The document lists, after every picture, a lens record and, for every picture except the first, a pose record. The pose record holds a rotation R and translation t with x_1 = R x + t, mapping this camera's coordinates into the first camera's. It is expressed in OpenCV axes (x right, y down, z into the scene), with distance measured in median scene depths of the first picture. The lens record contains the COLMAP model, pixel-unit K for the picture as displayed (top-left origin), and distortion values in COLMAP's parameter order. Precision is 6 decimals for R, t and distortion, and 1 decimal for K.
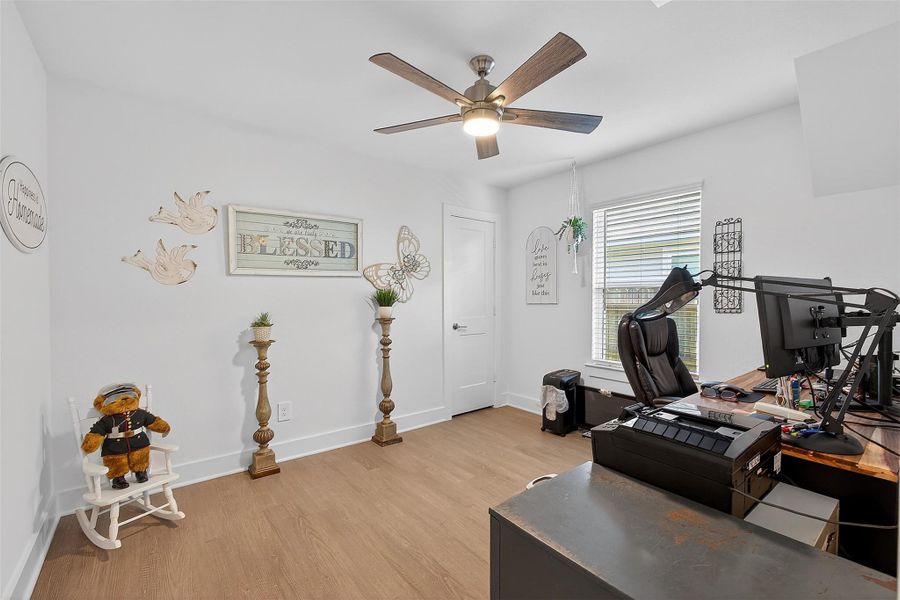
lens RADIAL K [[388.6, 0, 450.7], [0, 388.6, 287.8], [0, 0, 1]] dist [-0.009285, 0.000006]
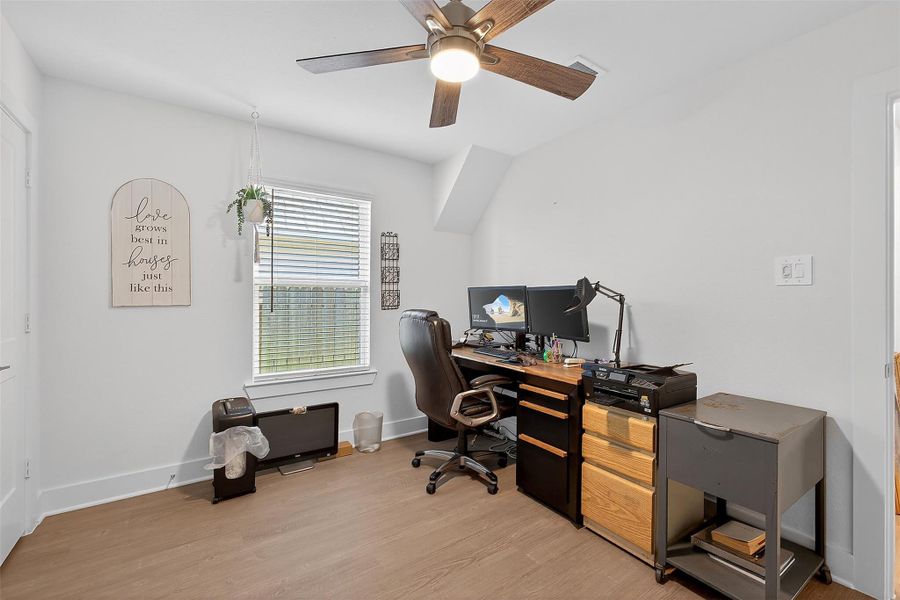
lens RADIAL K [[388.6, 0, 450.7], [0, 388.6, 287.8], [0, 0, 1]] dist [-0.009285, 0.000006]
pose [[0.049806, 0.021765, 0.998522, -0.383246], [-0.028644, 0.999382, -0.020355, 0.012813], [-0.998348, -0.027588, 0.050398, 0.575508]]
